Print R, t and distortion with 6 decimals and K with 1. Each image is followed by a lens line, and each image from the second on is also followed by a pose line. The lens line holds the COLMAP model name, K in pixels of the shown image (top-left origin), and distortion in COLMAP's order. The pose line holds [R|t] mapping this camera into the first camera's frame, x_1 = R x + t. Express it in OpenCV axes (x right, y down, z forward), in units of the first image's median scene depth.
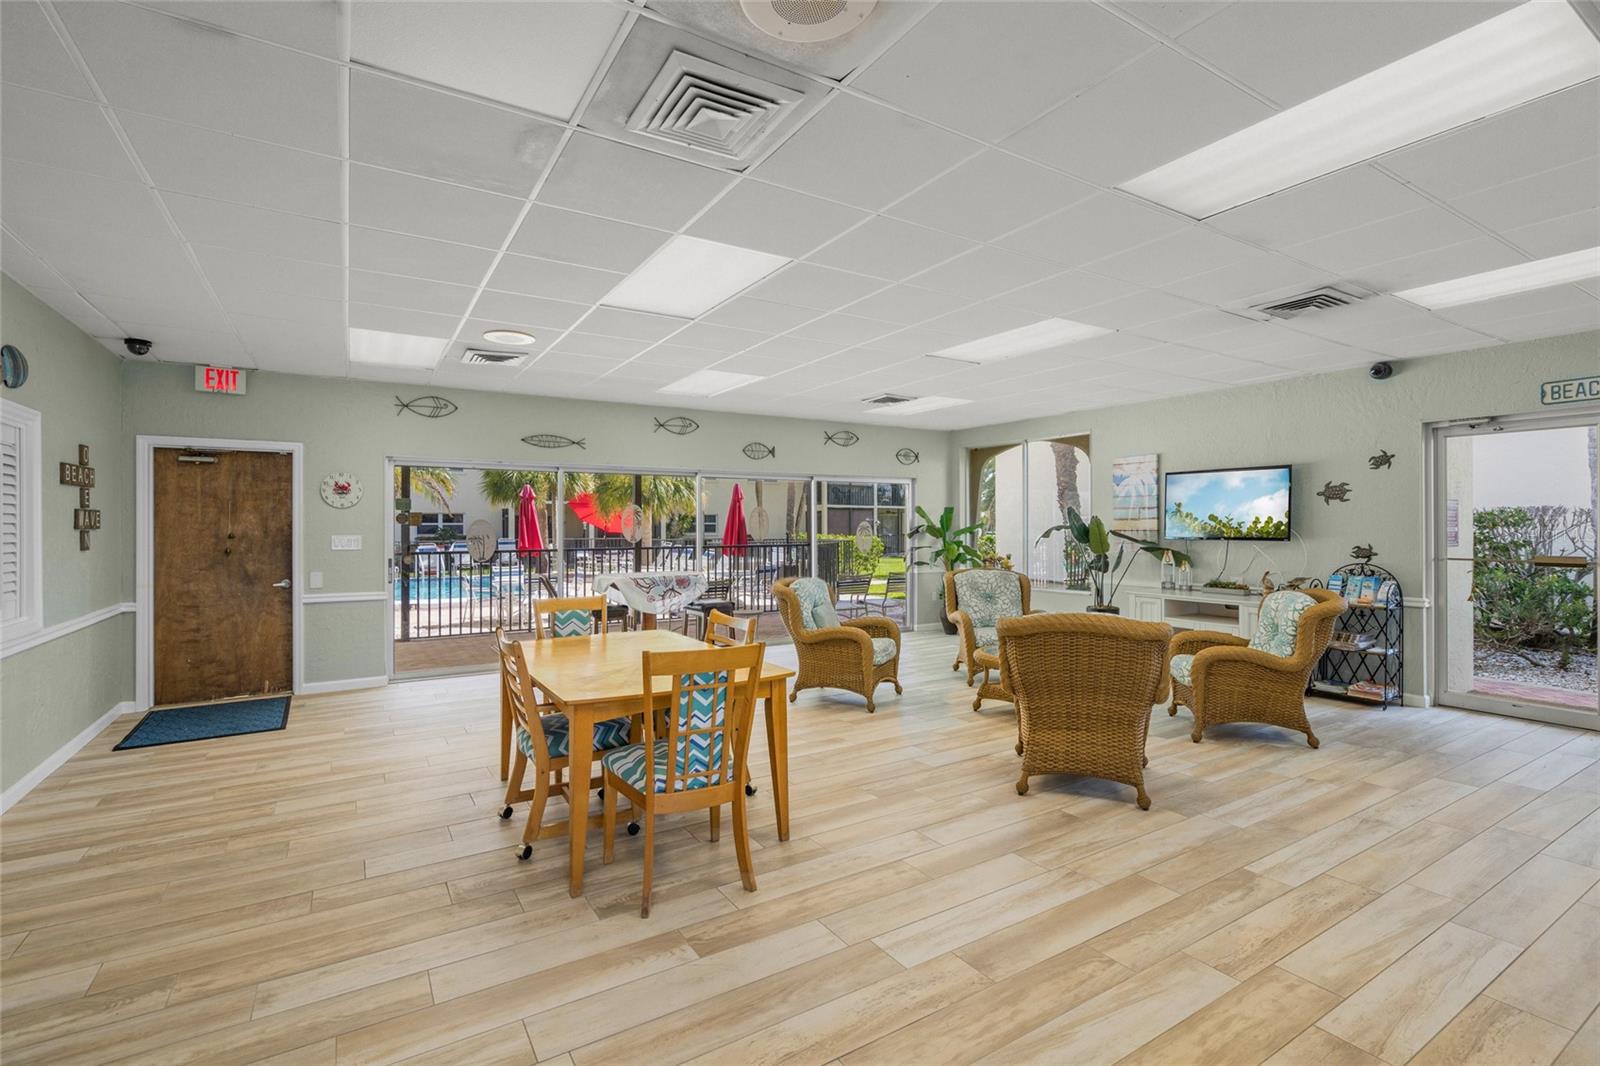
lens RADIAL K [[738.9, 0, 796.2], [0, 738.9, 526.0], [0, 0, 1]] dist [-0.001677, 0.001377]
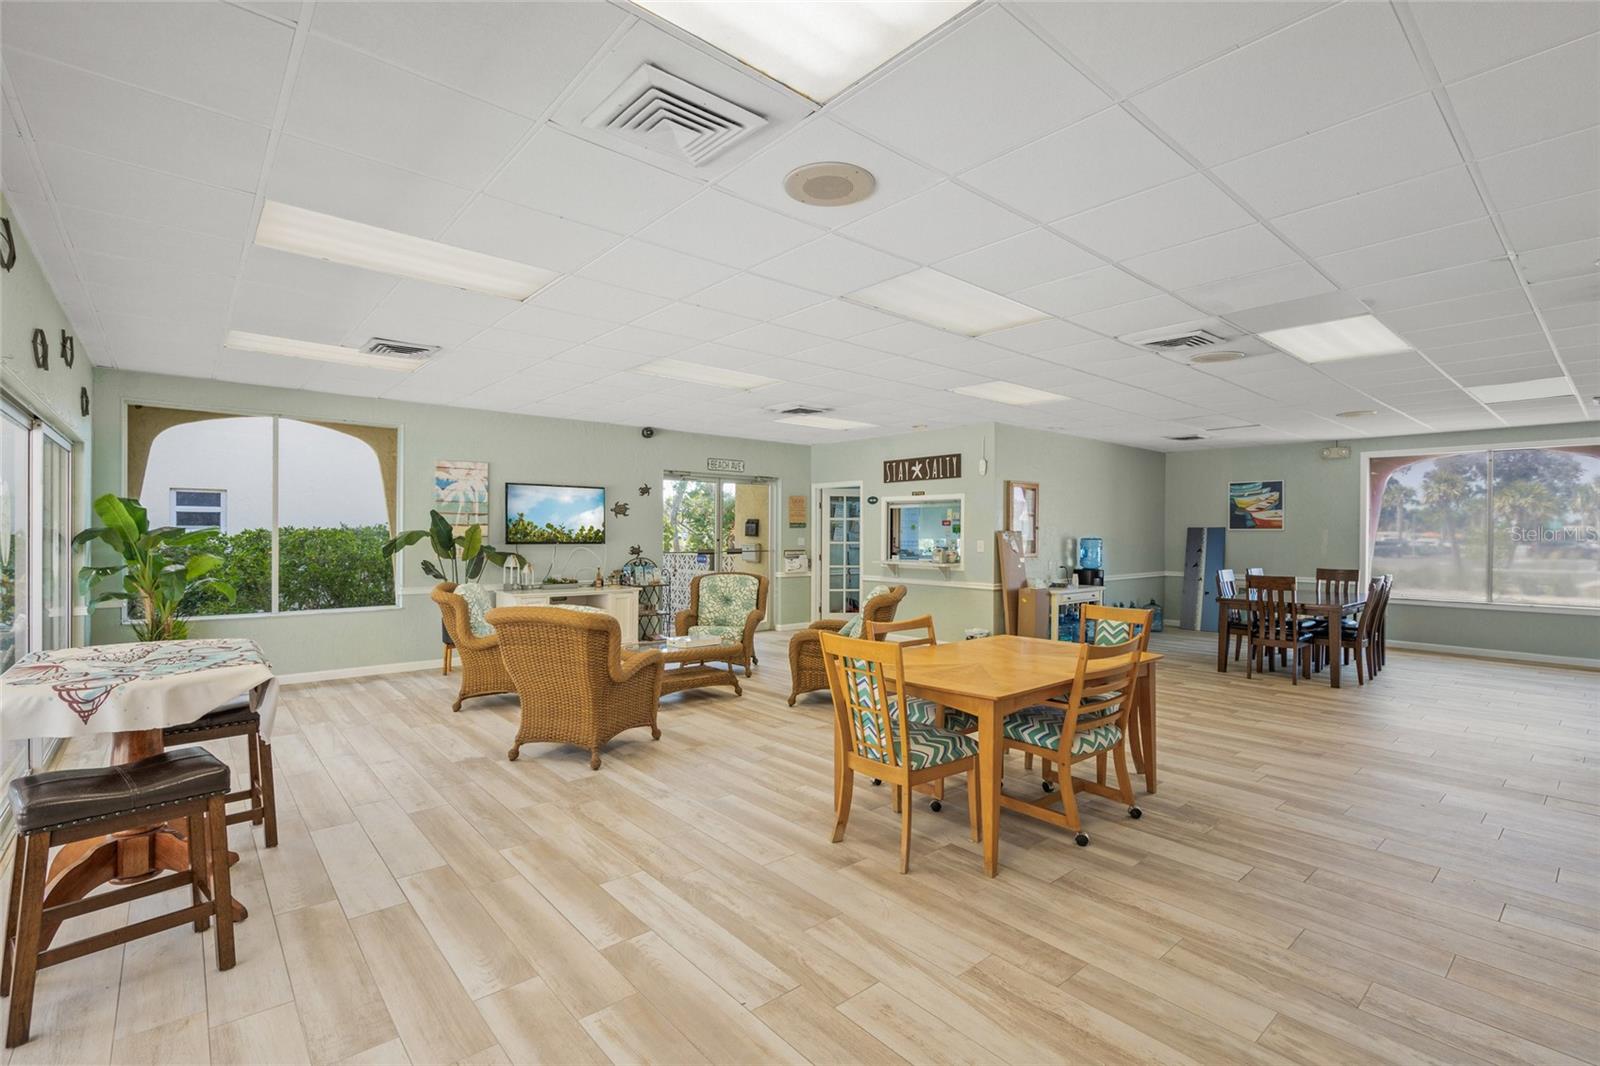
lens RADIAL K [[738.9, 0, 796.2], [0, 738.9, 526.0], [0, 0, 1]] dist [-0.001677, 0.001377]
pose [[-0.168494, 0.009944, 0.985653, -0.723996], [-0.005827, 0.999922, -0.011084, 0.000826], [-0.985685, -0.007611, -0.168423, 0.870062]]
